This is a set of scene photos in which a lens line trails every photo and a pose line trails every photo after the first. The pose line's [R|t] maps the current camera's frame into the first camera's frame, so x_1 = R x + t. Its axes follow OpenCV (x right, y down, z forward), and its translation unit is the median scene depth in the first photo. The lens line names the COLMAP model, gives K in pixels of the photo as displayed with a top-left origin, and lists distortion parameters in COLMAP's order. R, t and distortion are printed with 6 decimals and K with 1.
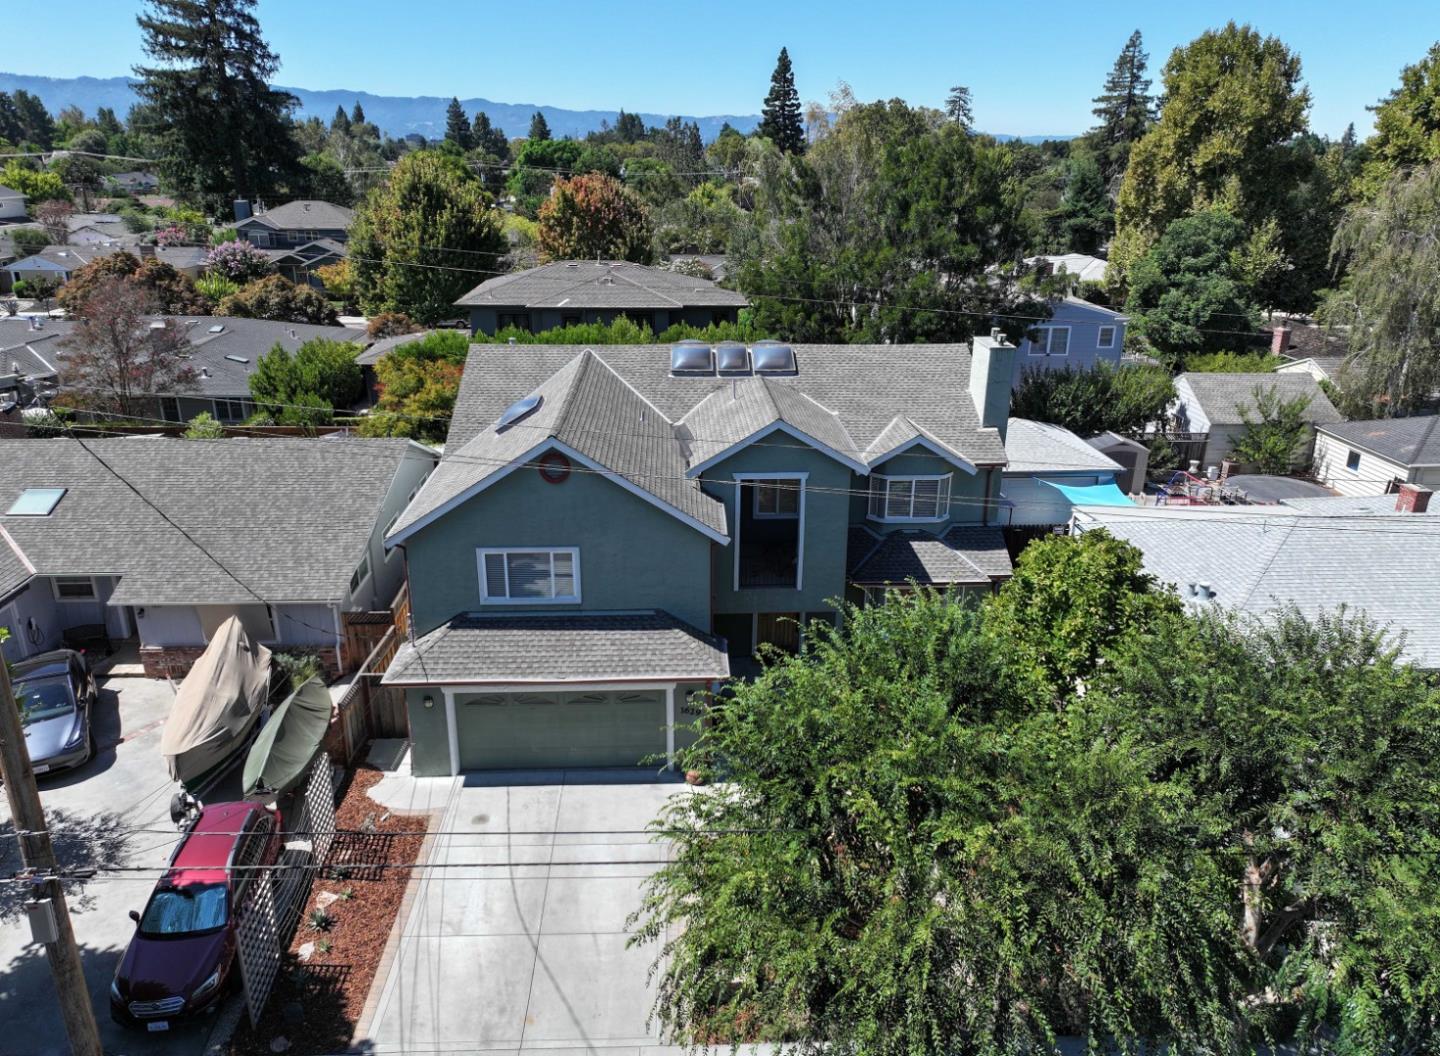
lens RADIAL K [[1009.6, 0, 725.6], [0, 1009.6, 522.7], [0, 0, 1]] dist [-0.004238, 0.020999]
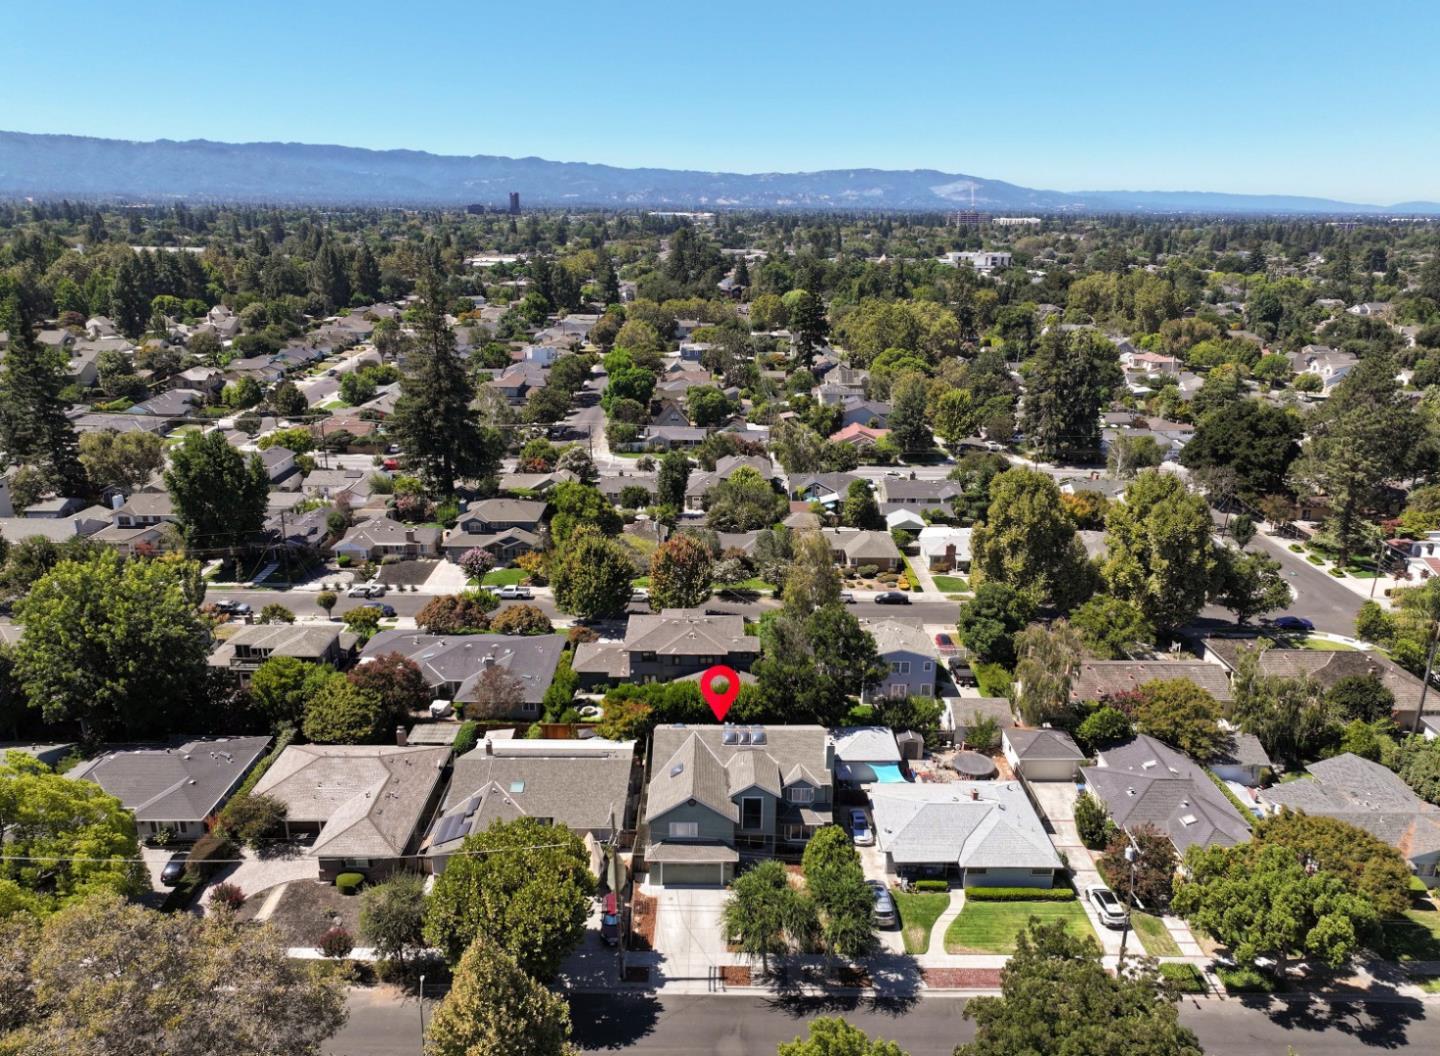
lens RADIAL K [[1009.6, 0, 729.4], [0, 1009.6, 533.0], [0, 0, 1]] dist [-0.004238, 0.020999]
pose [[0.999162, 0.014991, -0.038076, 0.073061], [-0.016384, 0.999198, -0.036529, -0.713032], [0.037498, 0.037122, 0.998607, -2.136609]]
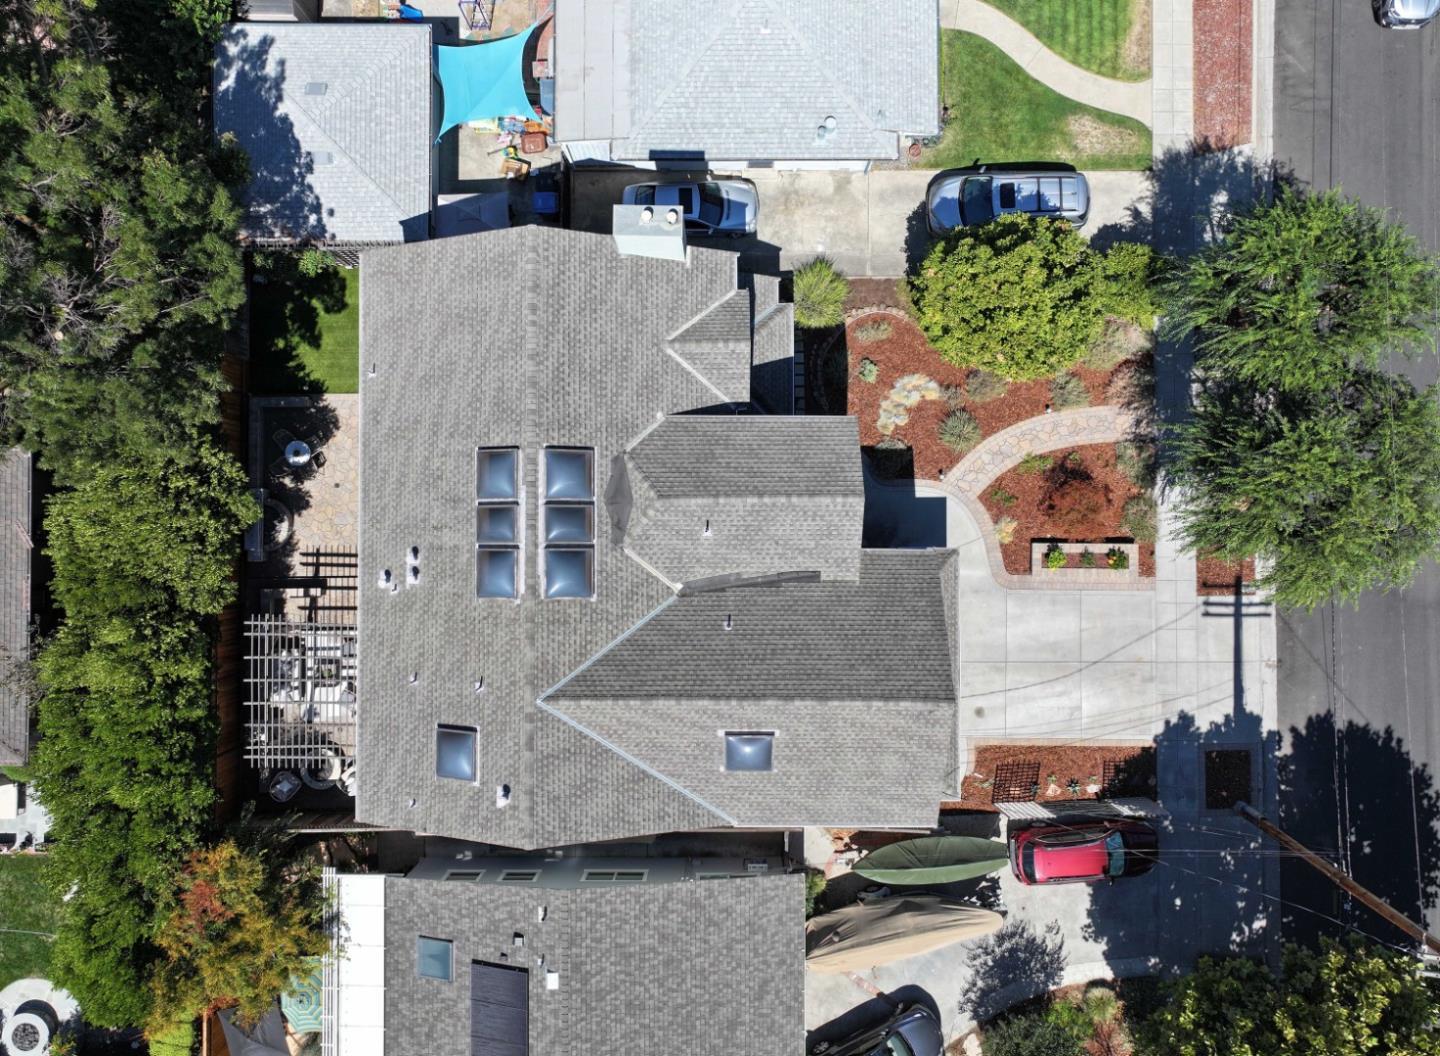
lens RADIAL K [[1009.6, 0, 714.2], [0, 1009.6, 528.9], [0, 0, 1]] dist [-0.004238, 0.020999]
pose [[0.054051, -0.998538, -0.000754, 0.010498], [0.341146, 0.017757, 0.939842, -0.988393], [-0.938455, -0.051056, 0.341607, 0.672742]]
